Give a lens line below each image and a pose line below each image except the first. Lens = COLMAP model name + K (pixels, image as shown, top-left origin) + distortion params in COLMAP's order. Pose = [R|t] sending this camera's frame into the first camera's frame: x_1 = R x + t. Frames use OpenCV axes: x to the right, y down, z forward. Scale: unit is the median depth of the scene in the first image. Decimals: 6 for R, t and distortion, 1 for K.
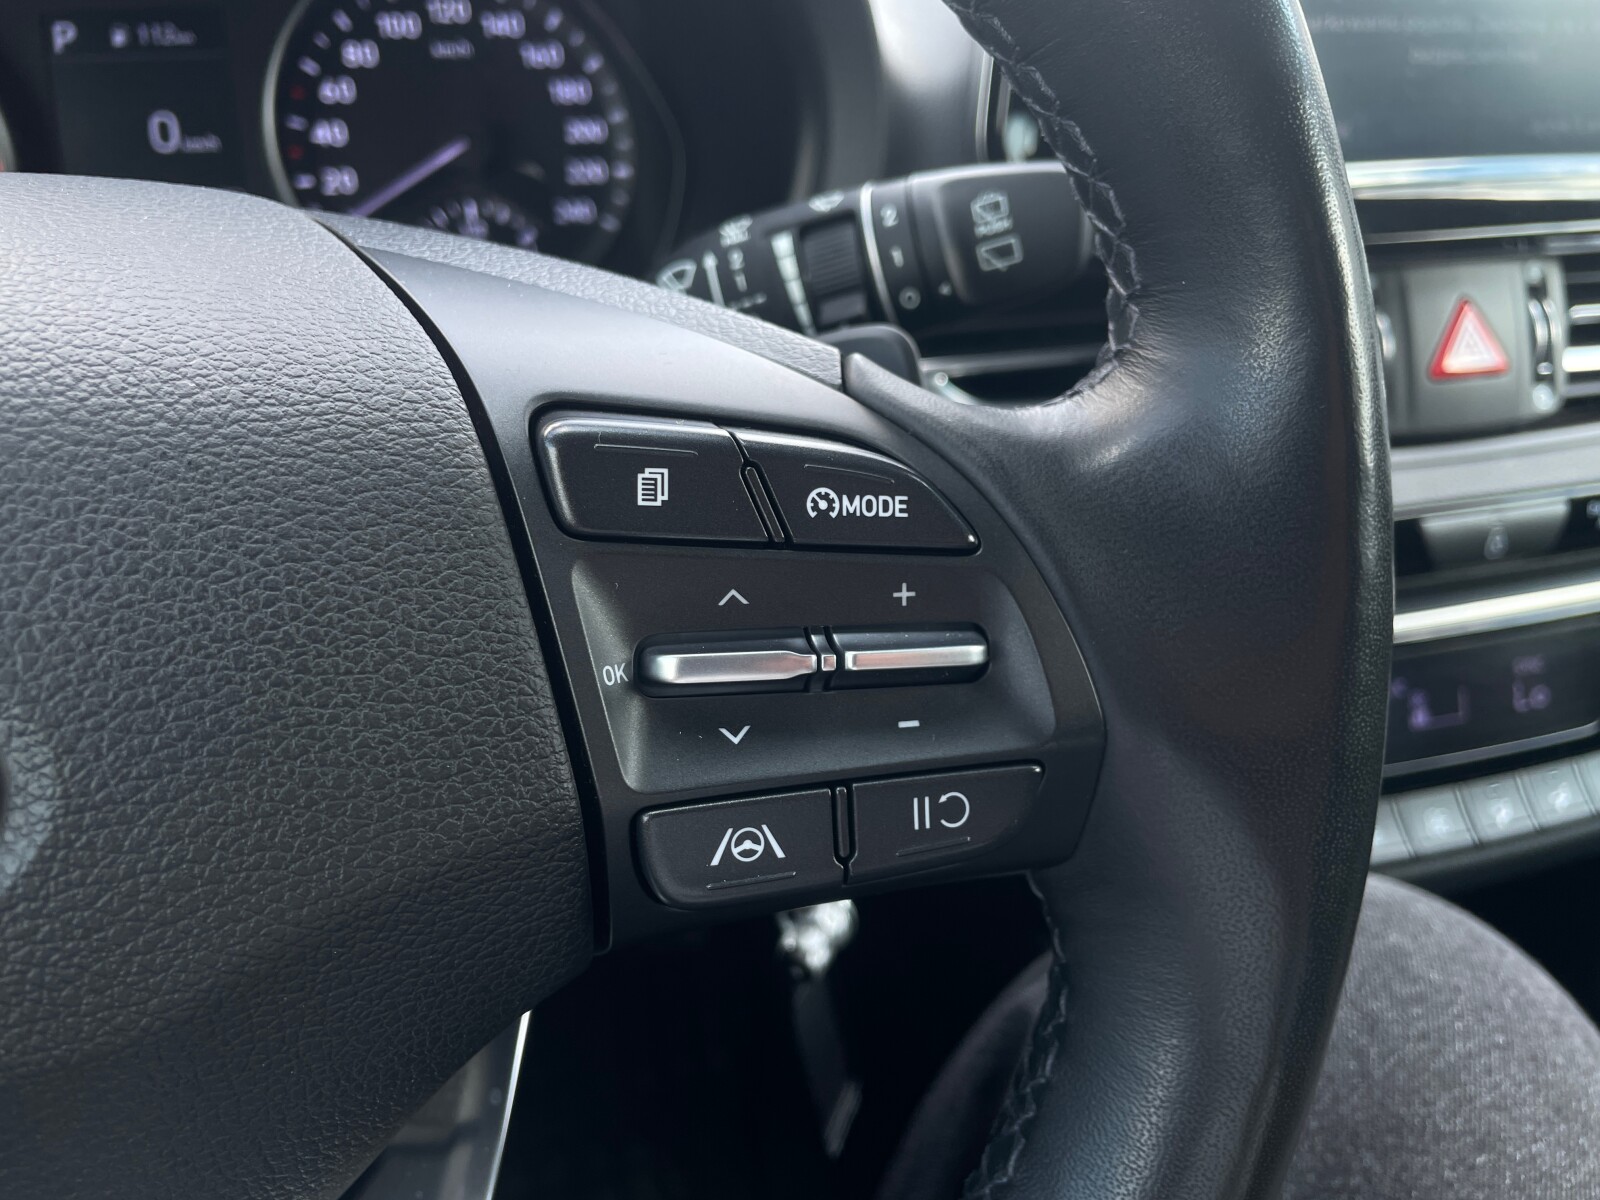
lens RADIAL K [[1287.2, 0, 800.0], [0, 1287.2, 600.0], [0, 0, 1]] dist [0.082996, -0.143493]
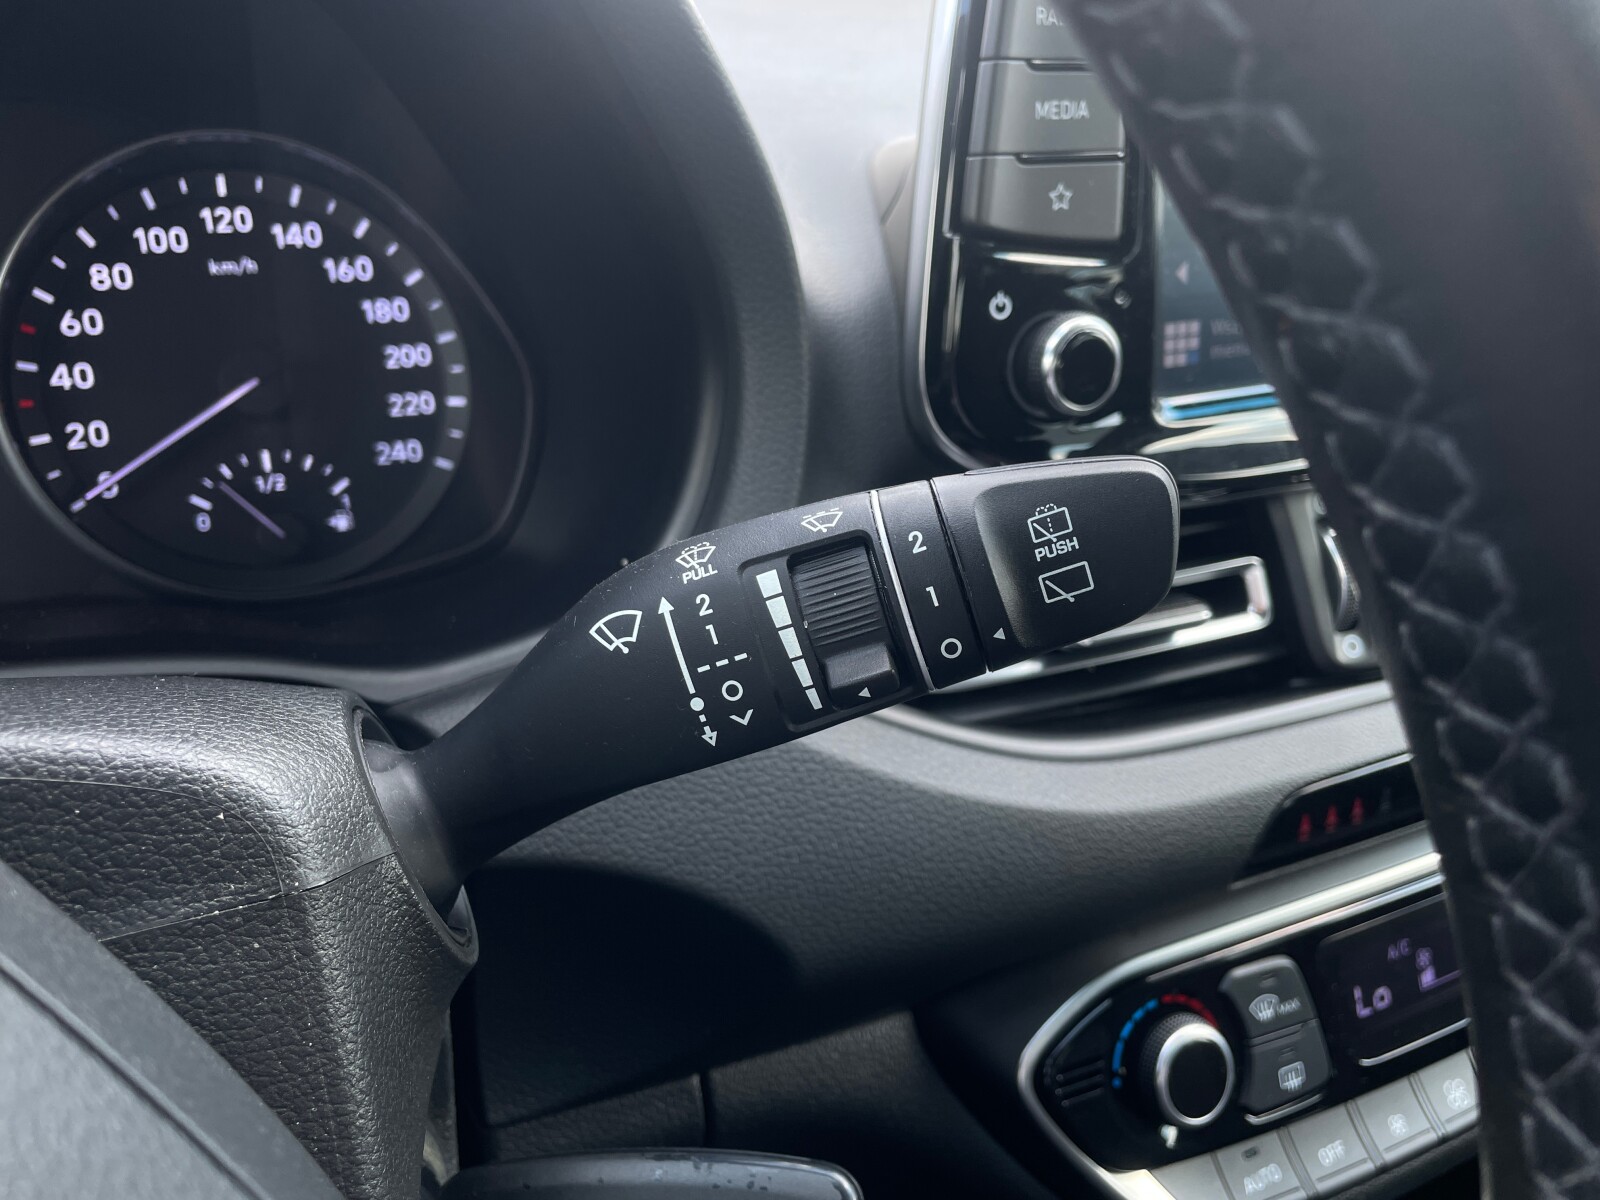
lens RADIAL K [[1287.2, 0, 800.0], [0, 1287.2, 600.0], [0, 0, 1]] dist [0.082996, -0.143493]
pose [[0.984466, -0.066728, 0.162401, -0.067355], [0.081930, 0.992676, -0.088781, -0.119664], [-0.155287, 0.100708, 0.982723, 0.177624]]
